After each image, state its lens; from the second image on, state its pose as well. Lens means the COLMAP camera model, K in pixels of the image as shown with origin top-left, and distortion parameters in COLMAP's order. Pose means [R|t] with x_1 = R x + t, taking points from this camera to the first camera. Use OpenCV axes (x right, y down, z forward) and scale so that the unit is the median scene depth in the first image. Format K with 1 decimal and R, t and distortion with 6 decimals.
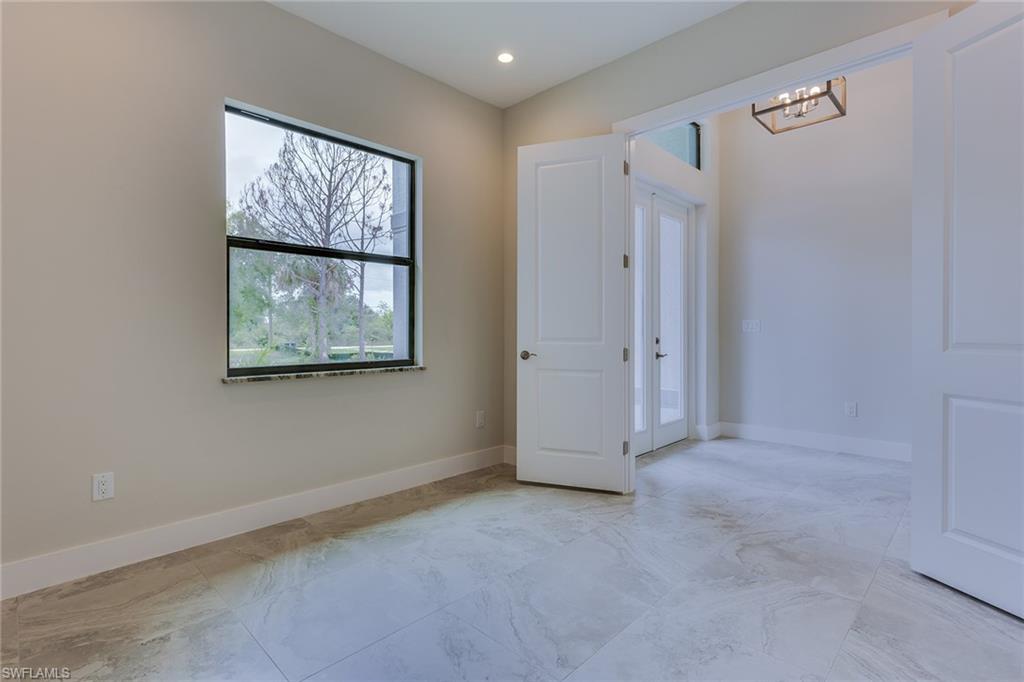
lens RADIAL K [[489.8, 0, 496.3], [0, 489.8, 332.9], [0, 0, 1]] dist [0.001801, 0.000966]
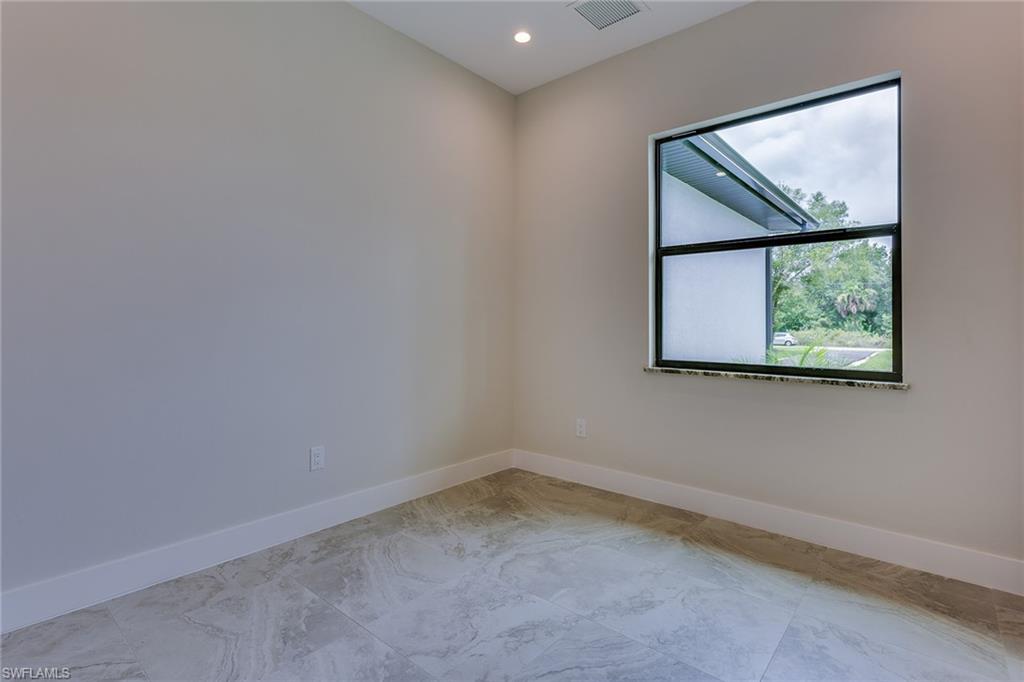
lens RADIAL K [[489.8, 0, 510.1], [0, 489.8, 322.2], [0, 0, 1]] dist [0.001801, 0.000966]
pose [[0.064649, -0.004163, -0.997899, 0.599173], [-0.002890, 0.999986, -0.004359, -0.011953], [0.997904, 0.003166, 0.064636, 0.559185]]
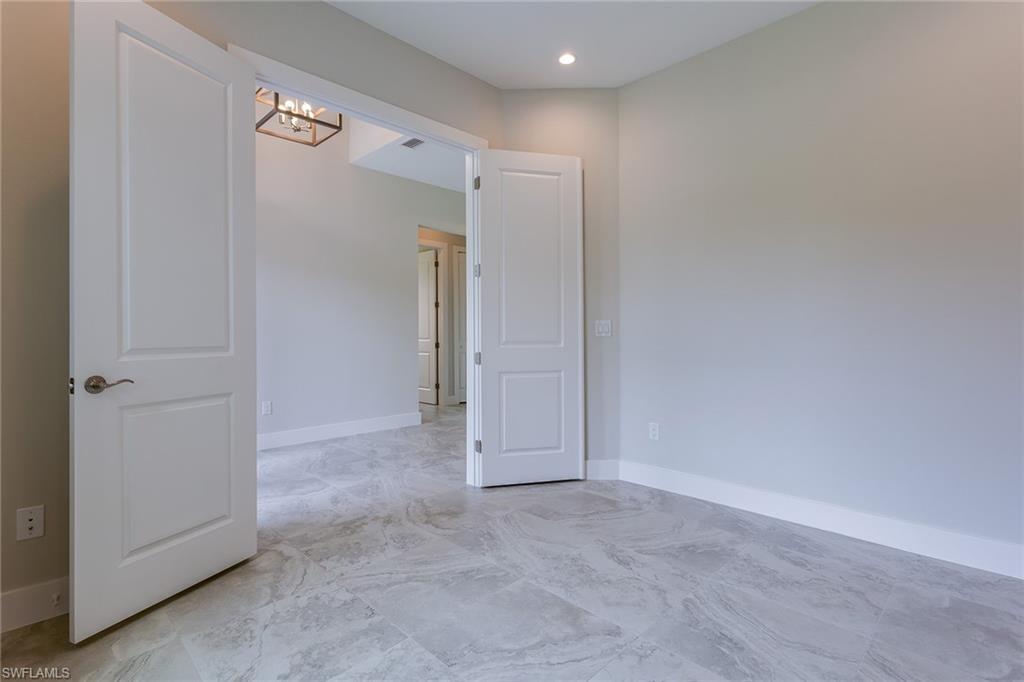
lens RADIAL K [[489.8, 0, 516.1], [0, 489.8, 331.3], [0, 0, 1]] dist [0.001801, 0.000966]
pose [[-0.008803, 0.006414, 0.999941, -0.572612], [0.008837, 0.999941, -0.006336, -0.002639], [-0.999922, 0.008780, -0.008859, 0.720307]]
